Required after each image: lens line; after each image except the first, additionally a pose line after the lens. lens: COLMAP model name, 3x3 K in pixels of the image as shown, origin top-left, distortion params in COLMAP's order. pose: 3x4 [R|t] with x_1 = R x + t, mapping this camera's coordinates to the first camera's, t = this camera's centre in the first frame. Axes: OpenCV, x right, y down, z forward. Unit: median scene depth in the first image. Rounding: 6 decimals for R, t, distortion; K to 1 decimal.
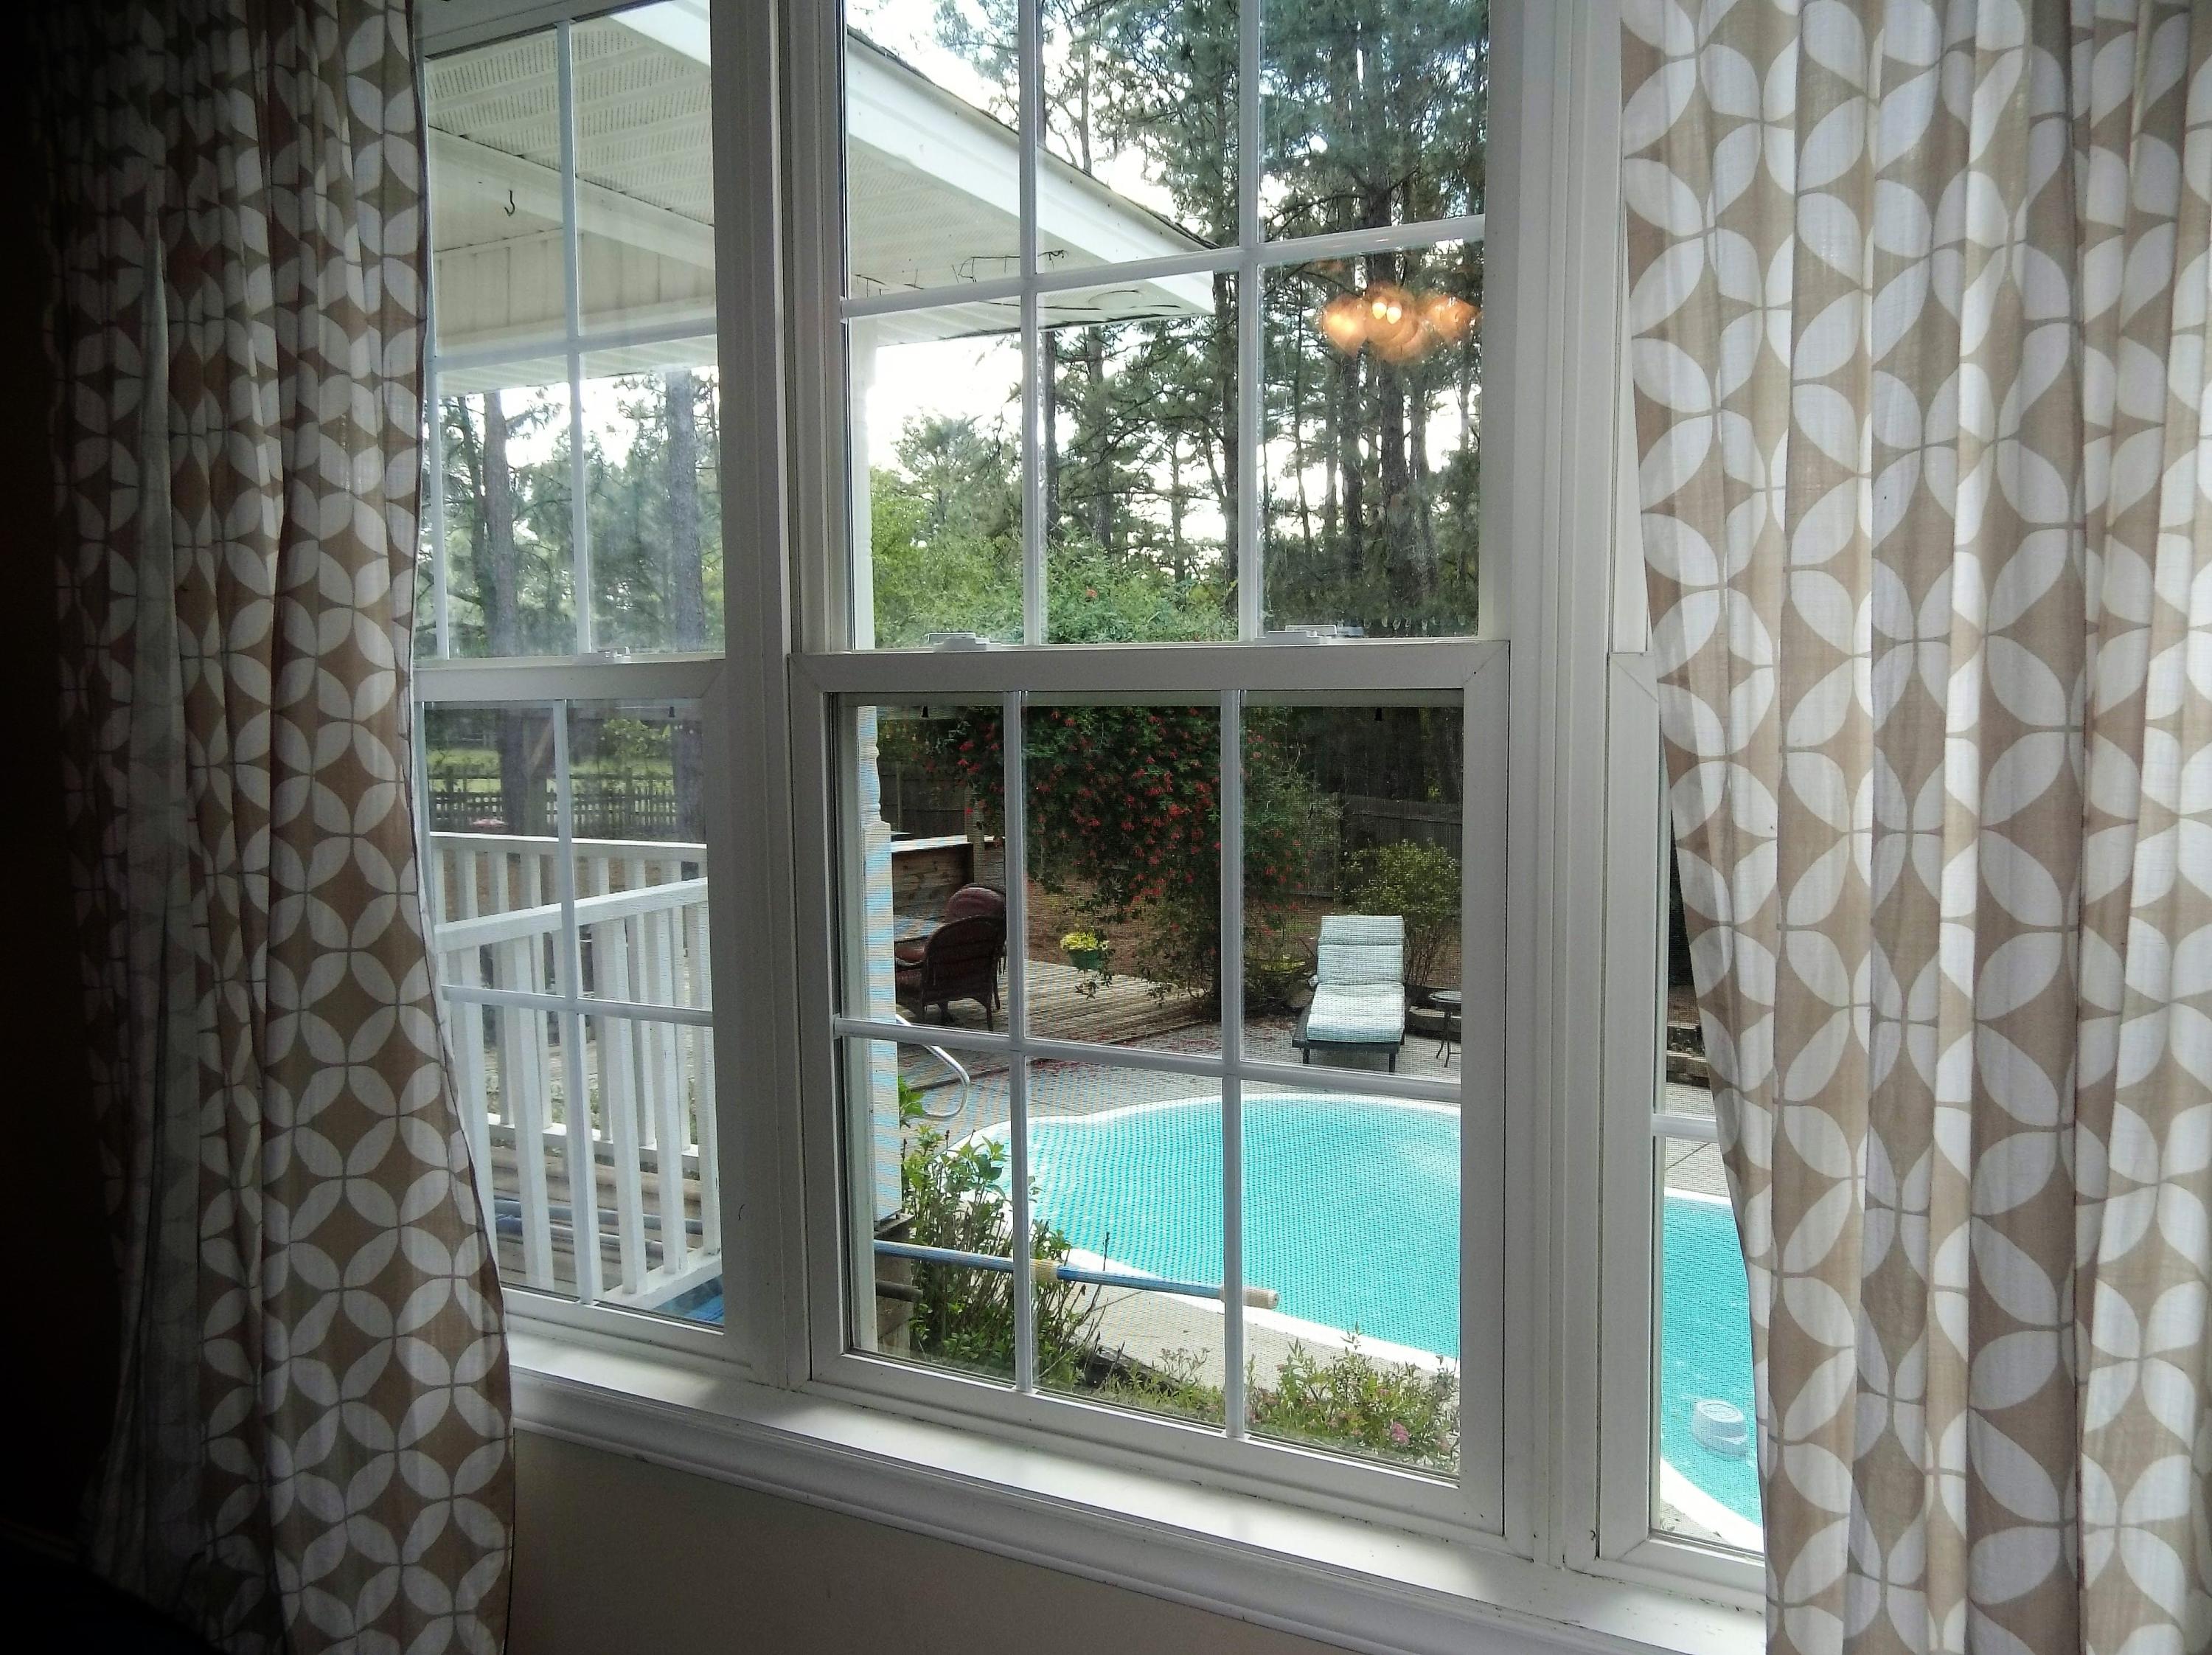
lens RADIAL K [[1648.6, 0, 1106.0], [0, 1648.6, 827.5], [0, 0, 1]] dist [0.009590, -0.001104]
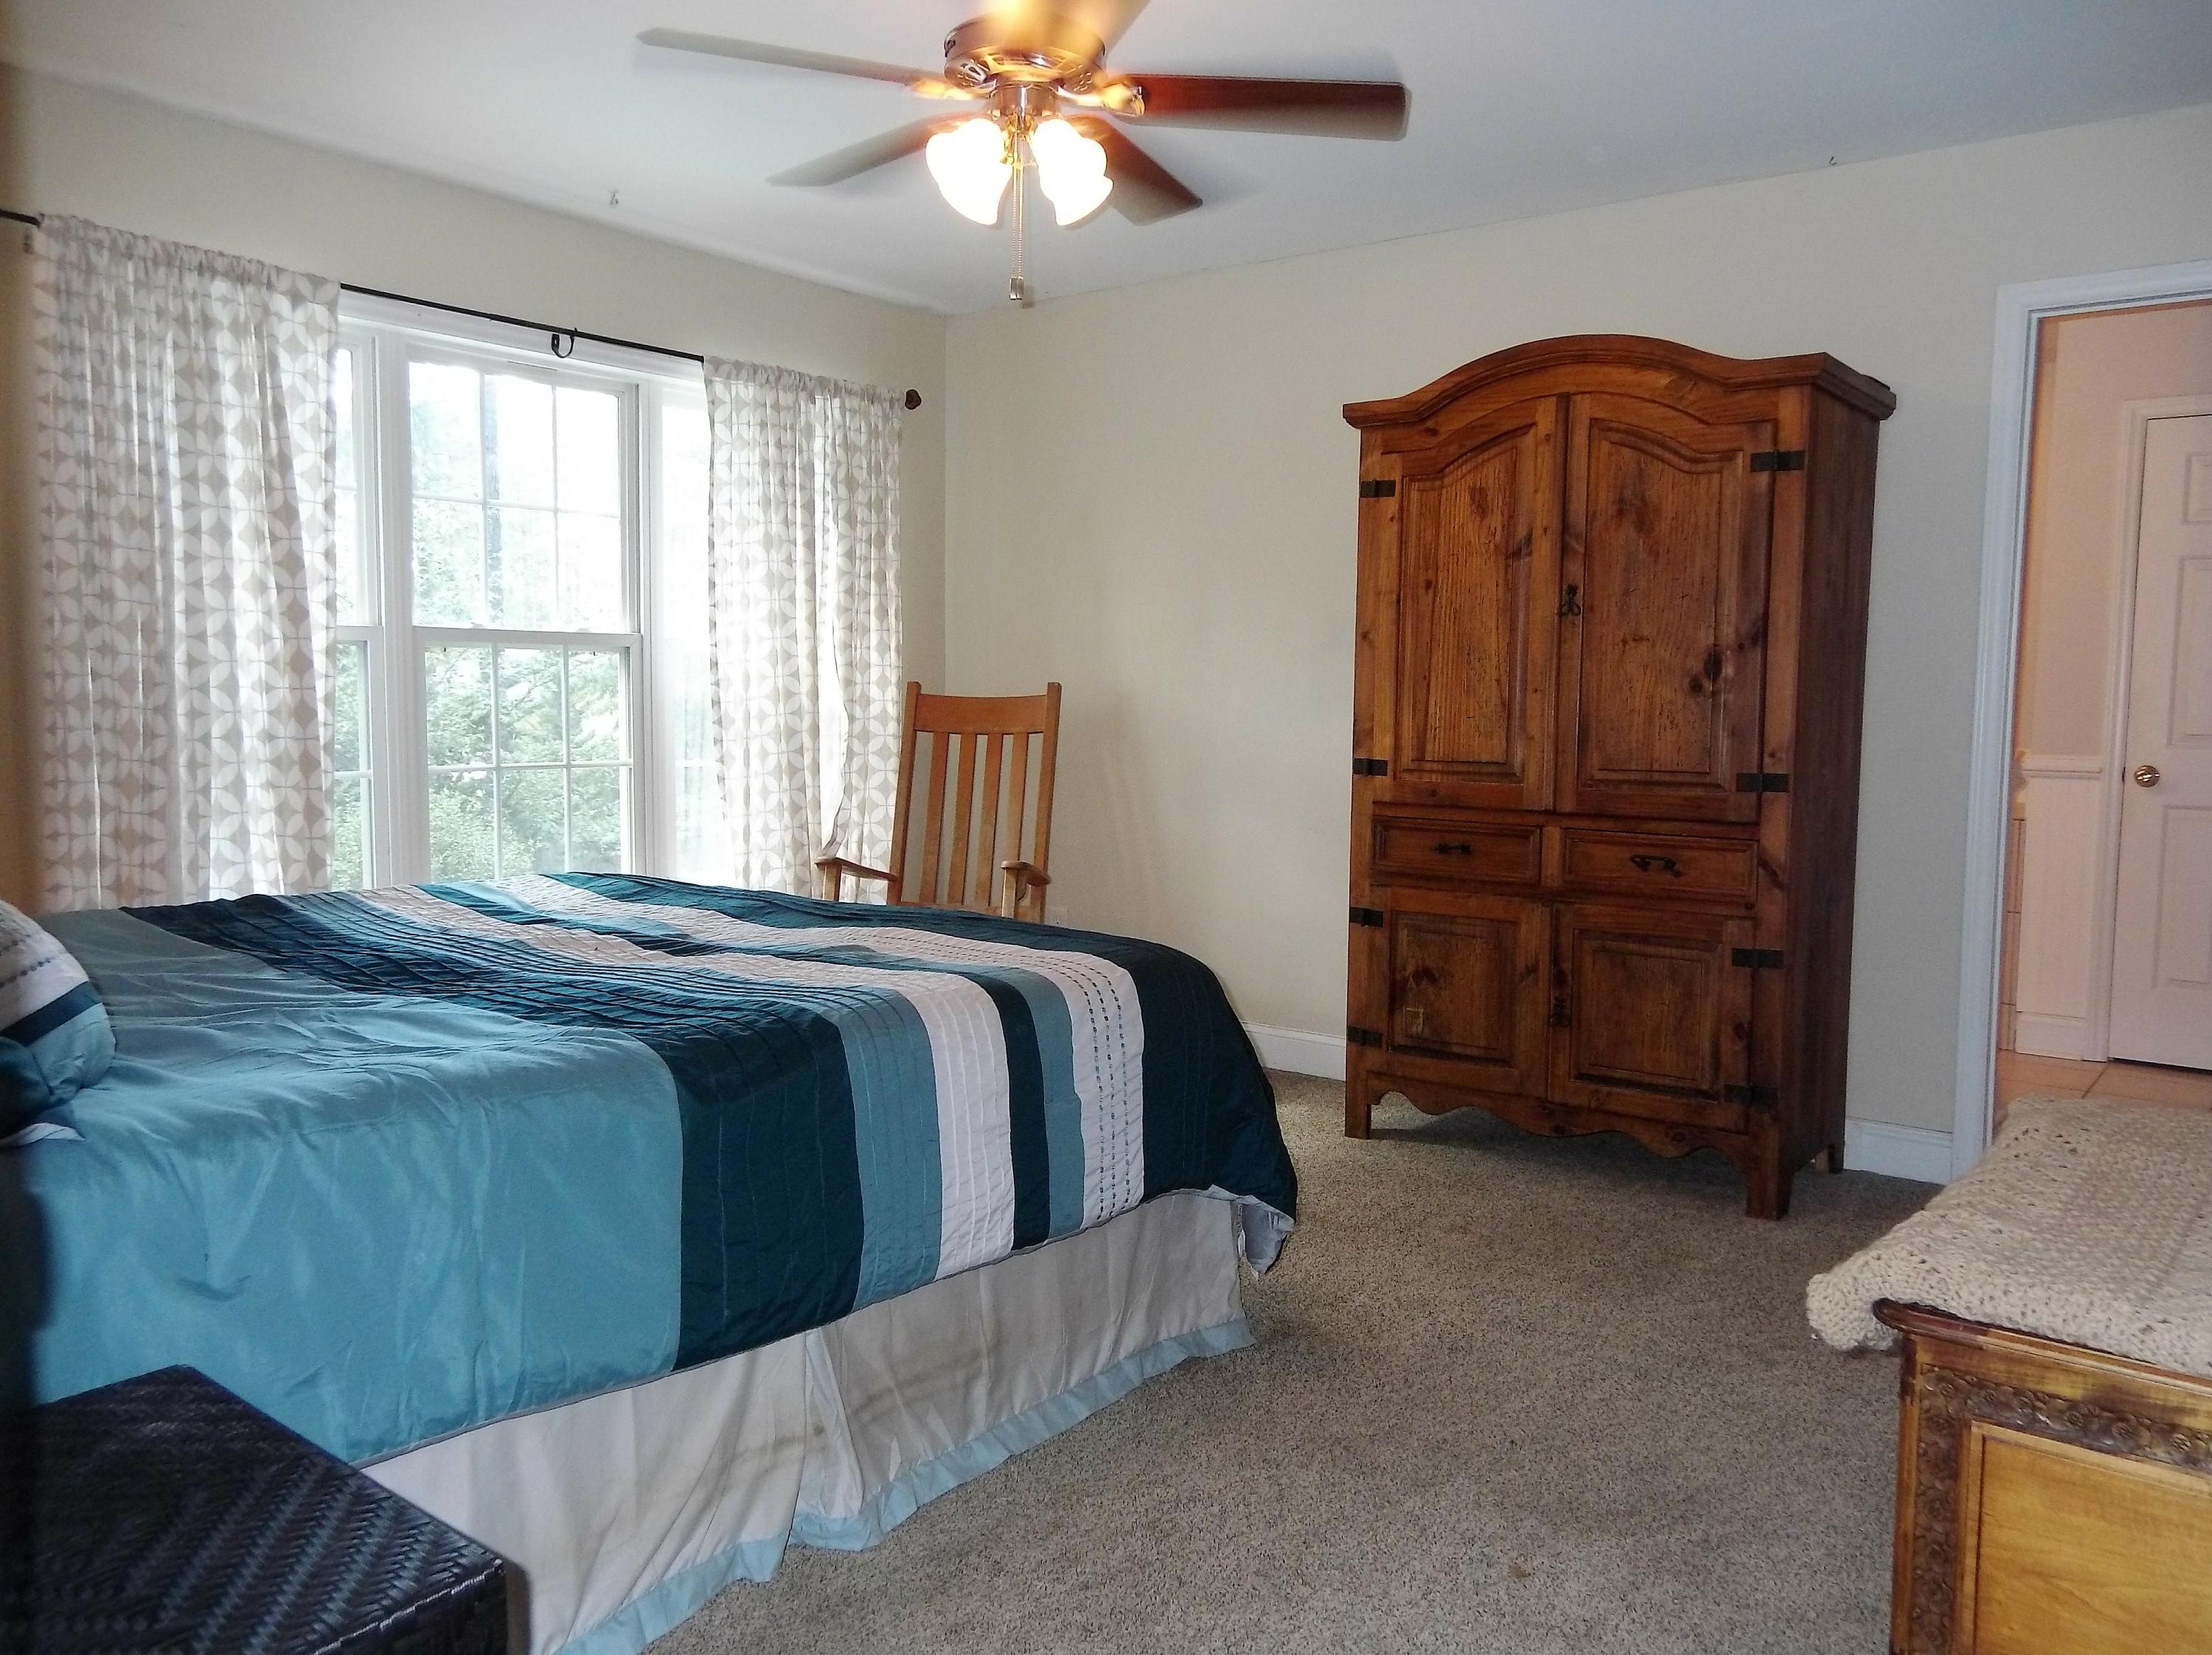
lens RADIAL K [[1648.6, 0, 1106.0], [0, 1648.6, 827.5], [0, 0, 1]] dist [0.009590, -0.001104]
pose [[0.216354, -0.069658, 0.973827, -0.386124], [0.081604, 0.995251, 0.053061, 0.025214], [-0.972899, 0.067988, 0.221011, -0.092321]]
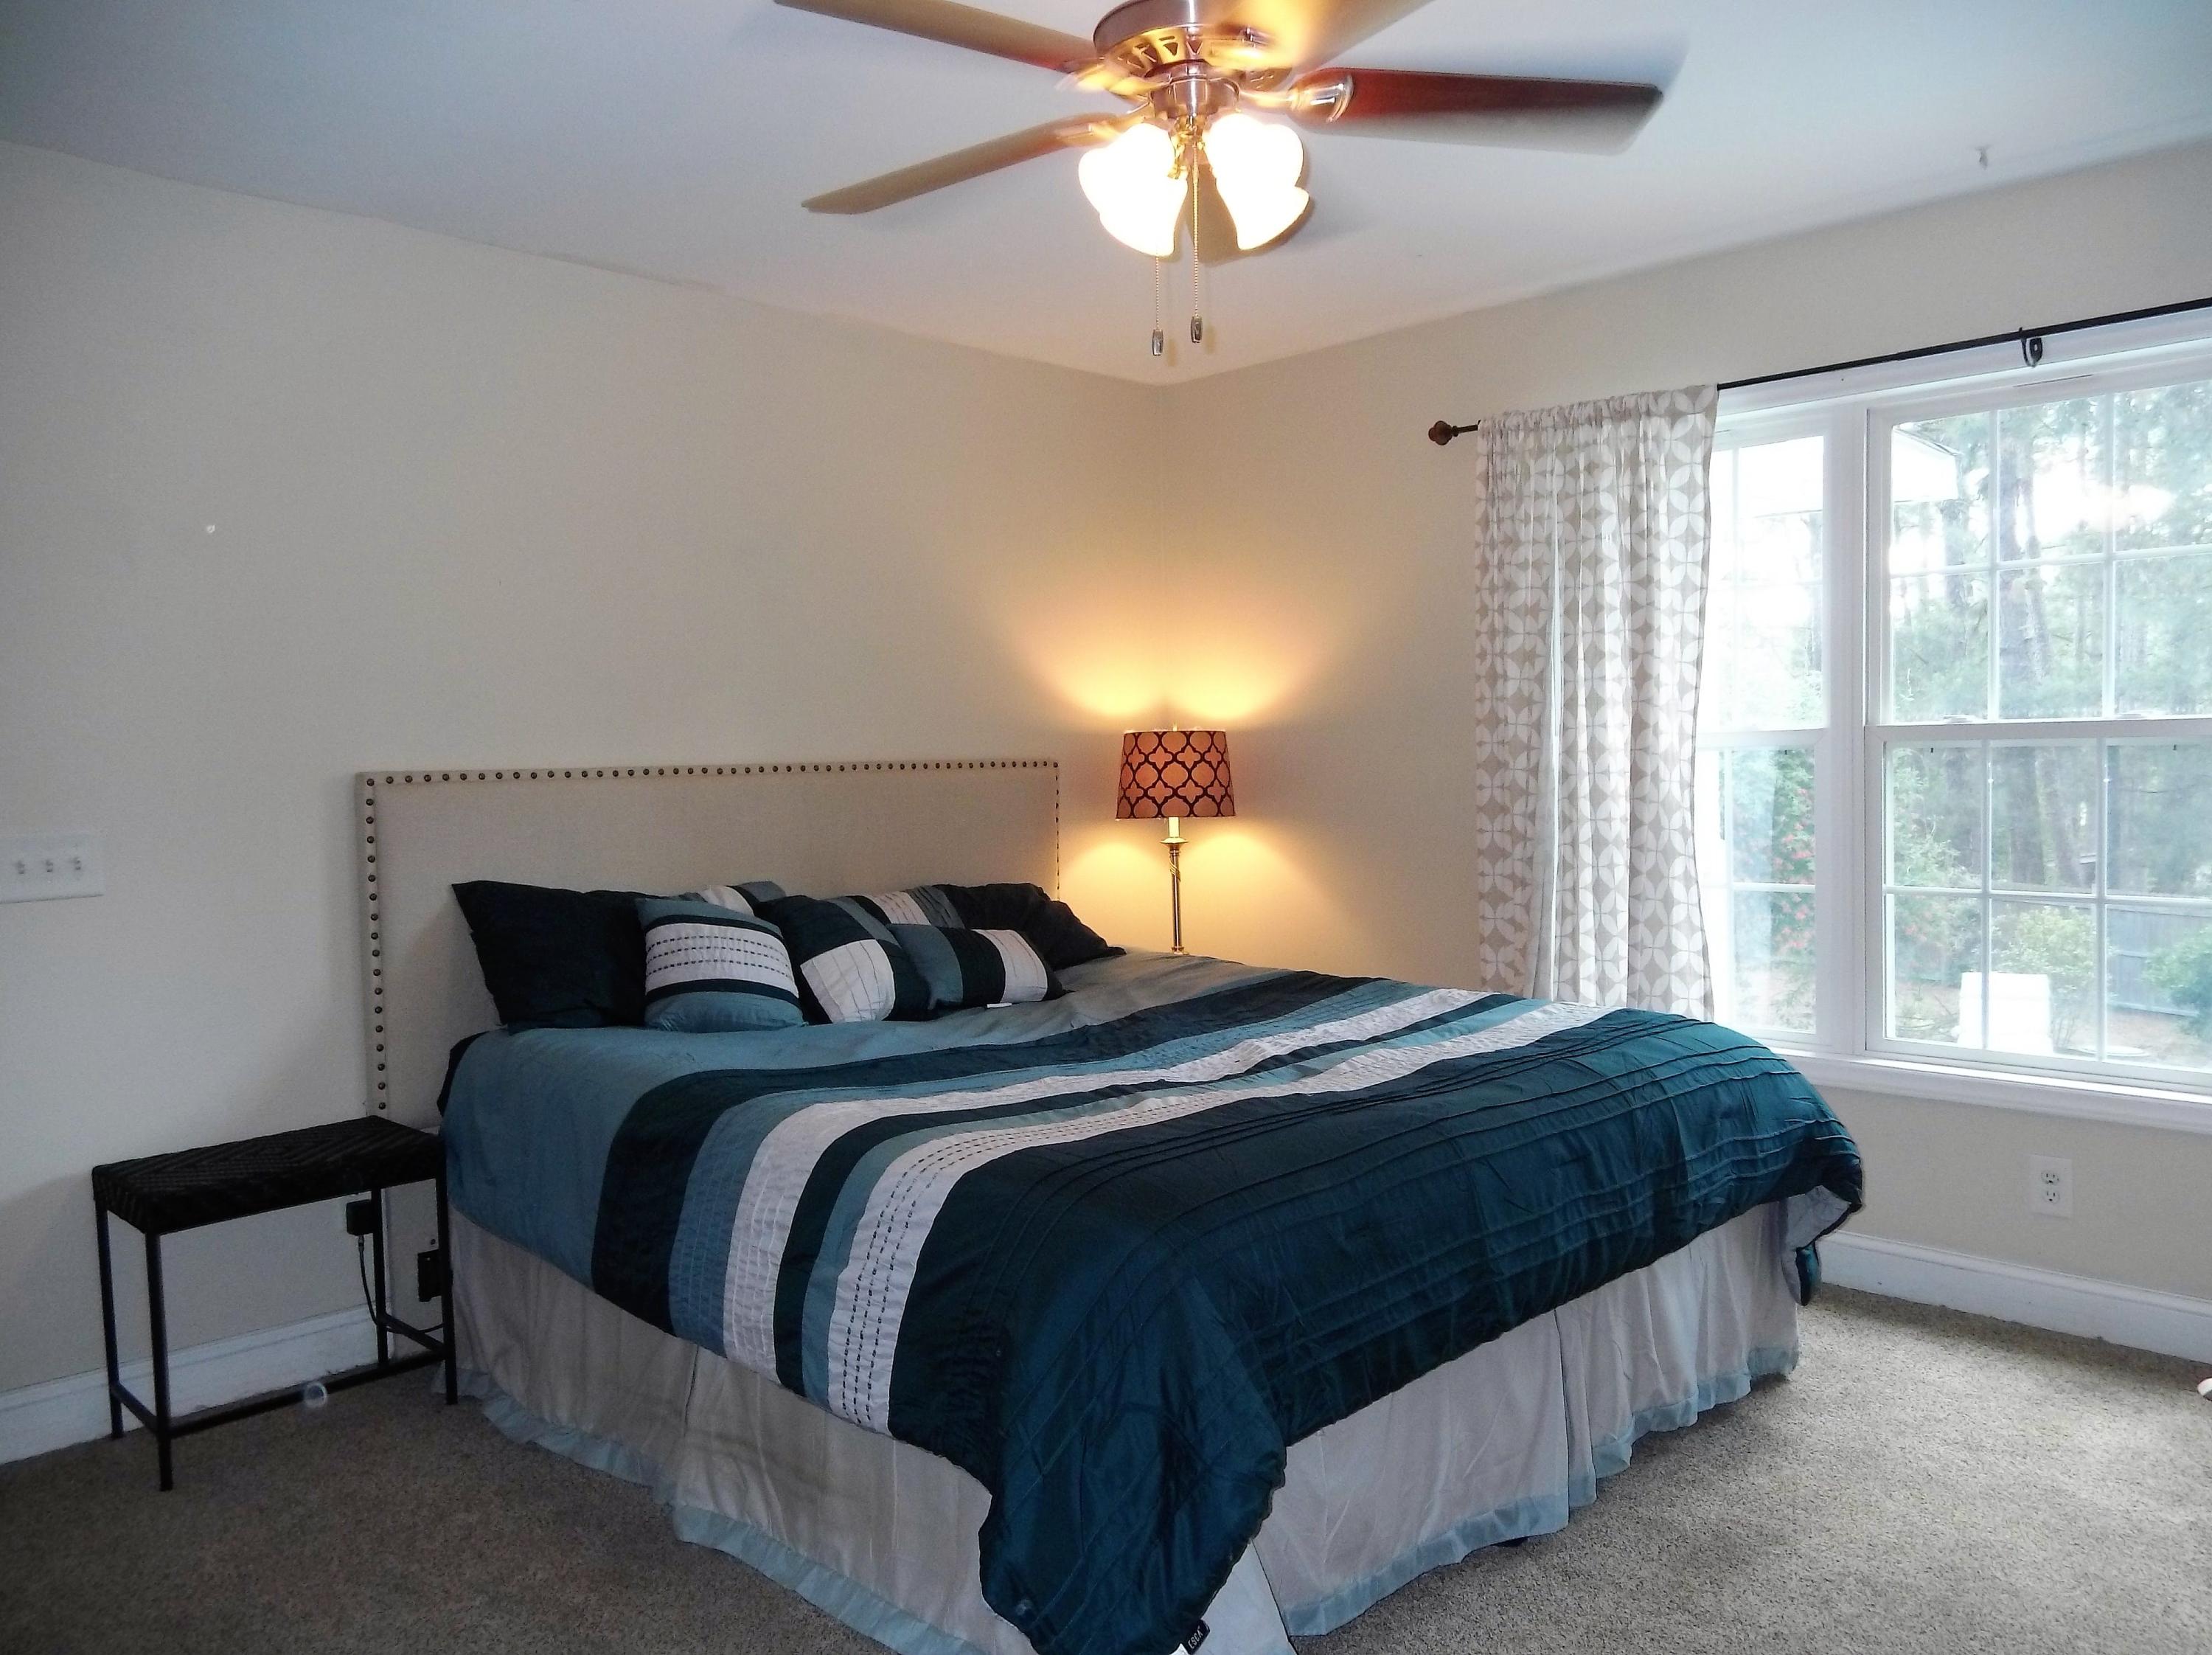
lens RADIAL K [[1648.6, 0, 1106.0], [0, 1648.6, 827.5], [0, 0, 1]] dist [0.009590, -0.001104]
pose [[0.950791, 0.007971, -0.309729, -0.073964], [-0.024365, 0.998497, -0.049098, 0.026846], [0.308872, 0.054229, 0.949556, -0.227456]]
